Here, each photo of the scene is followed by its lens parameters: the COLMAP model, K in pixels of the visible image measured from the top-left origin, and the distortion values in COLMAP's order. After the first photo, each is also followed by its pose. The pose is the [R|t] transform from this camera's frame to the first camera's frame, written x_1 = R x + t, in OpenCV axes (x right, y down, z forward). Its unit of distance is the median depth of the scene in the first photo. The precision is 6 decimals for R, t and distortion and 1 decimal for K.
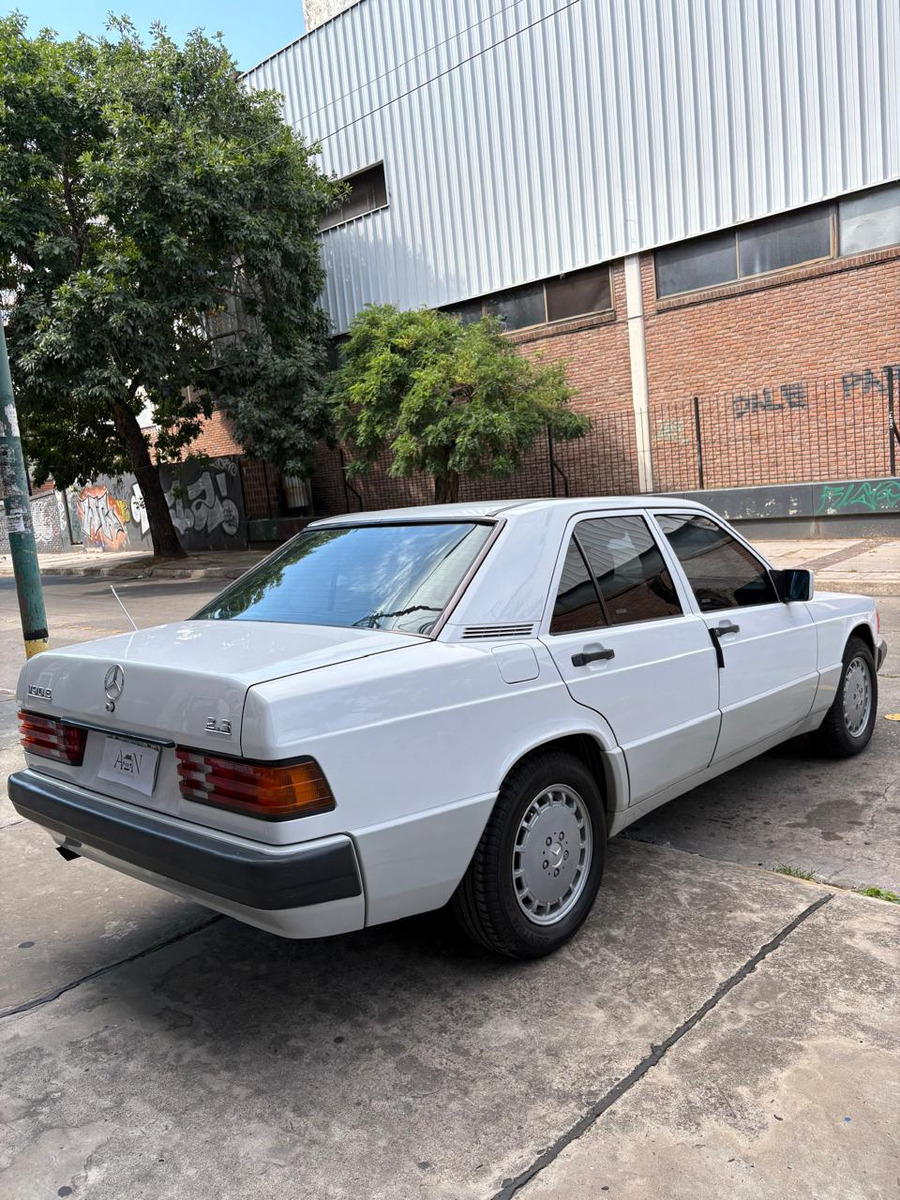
lens RADIAL K [[904.1, 0, 452.8], [0, 904.1, 604.1], [0, 0, 1]] dist [0.062399, -0.071485]
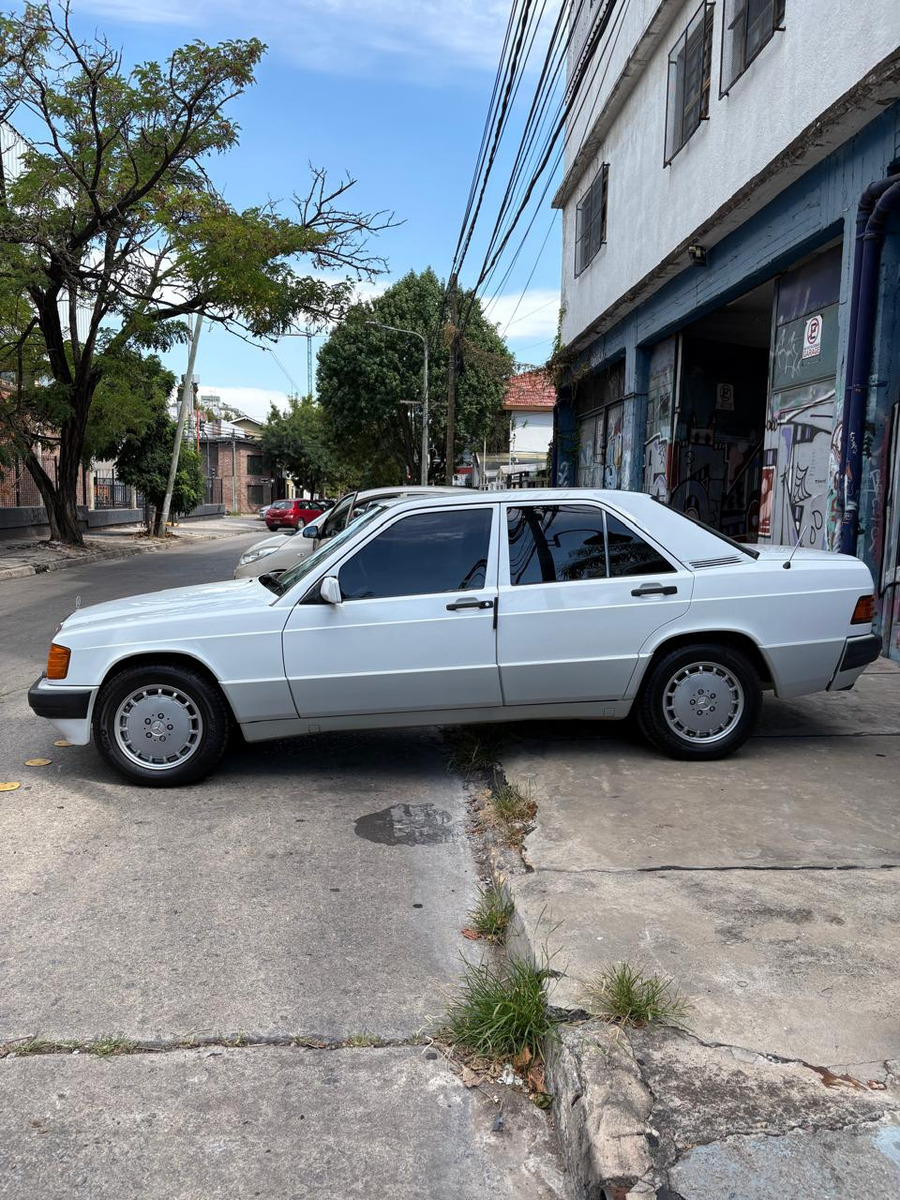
lens RADIAL K [[902.4, 0, 461.1], [0, 902.4, 617.5], [0, 0, 1]] dist [0.031252, -0.030647]
pose [[-0.724307, -0.016170, 0.689287, -0.735400], [0.134973, 0.977056, 0.164752, -0.141976], [-0.676137, 0.212366, -0.705507, 1.835472]]
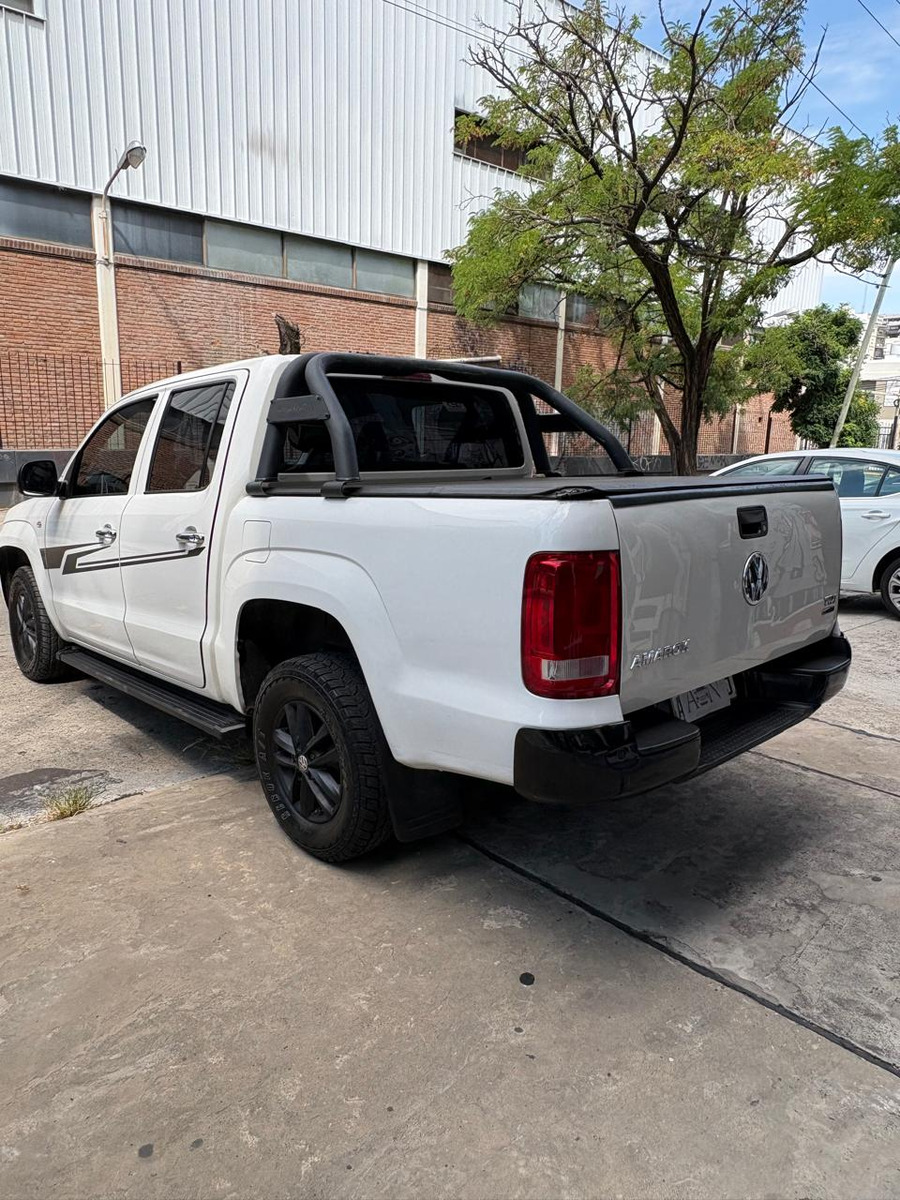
lens RADIAL K [[812.0, 0, 450.0], [0, 812.0, 600.0], [0, 0, 1]] dist [0.001719, -0.000842]
pose [[0.087700, -0.118926, 0.989022, -0.848324], [0.098781, 0.988993, 0.110163, -0.035584], [-0.991237, 0.088035, 0.098482, 0.715795]]
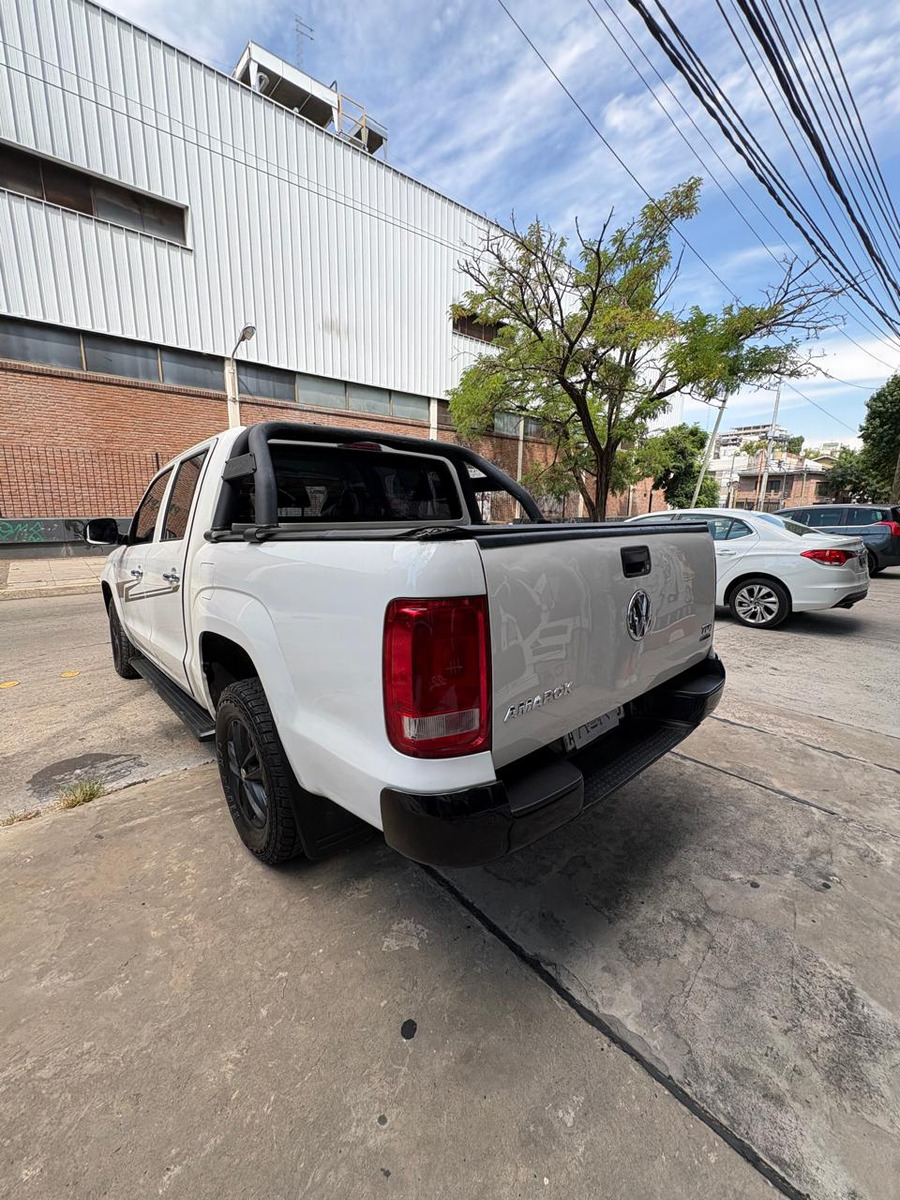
lens RADIAL K [[480.1, 0, 450.0], [0, 480.1, 600.0], [0, 0, 1]] dist [0.002496, -0.000388]
pose [[0.110220, -0.108950, 0.987918, -0.618297], [0.107877, 0.989413, 0.097079, -0.026608], [-0.988035, 0.095874, 0.120806, 0.649620]]
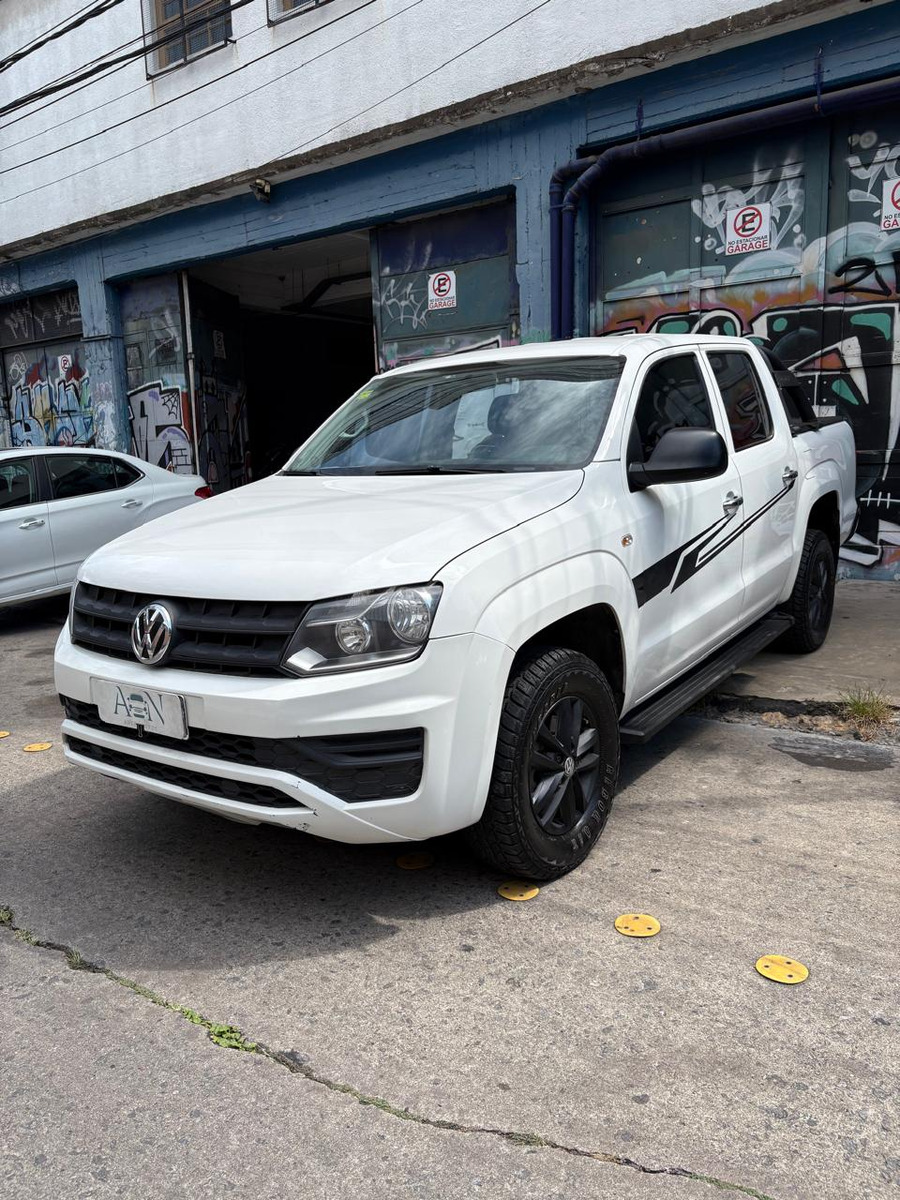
lens RADIAL K [[908.2, 0, 458.0], [0, 908.2, 607.1], [0, 0, 1]] dist [0.016158, 0.006604]
pose [[-0.986946, 0.137458, -0.083920, 0.403444], [0.106092, 0.946950, 0.303366, -0.257710], [0.121168, 0.290502, -0.949172, 2.064705]]
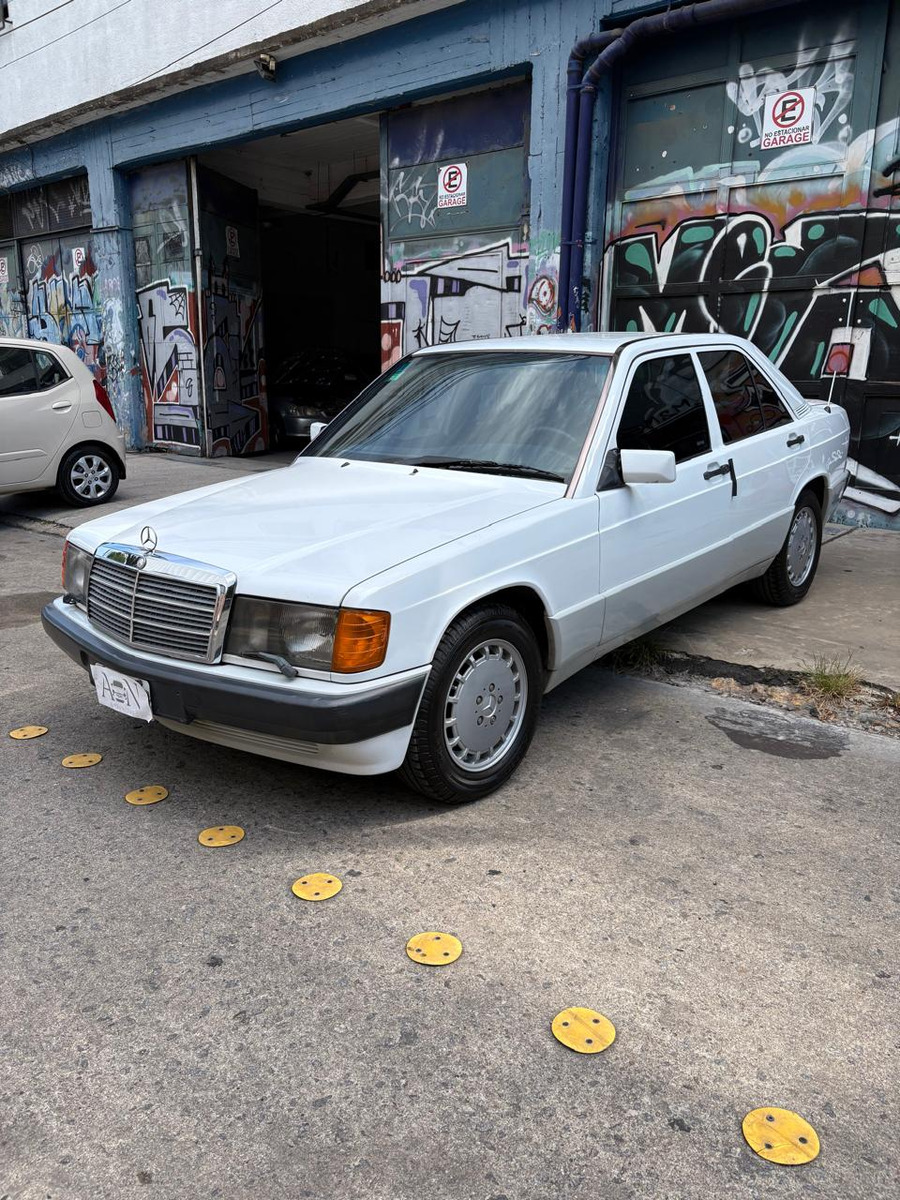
lens RADIAL K [[907.9, 0, 452.6], [0, 907.9, 601.0], [0, 0, 1]] dist [0.024129, -0.002267]
pose [[-0.996353, 0.084656, -0.010656, 0.243459], [0.074722, 0.926018, 0.370009, -0.213142], [0.041191, 0.367864, -0.928967, 1.951265]]
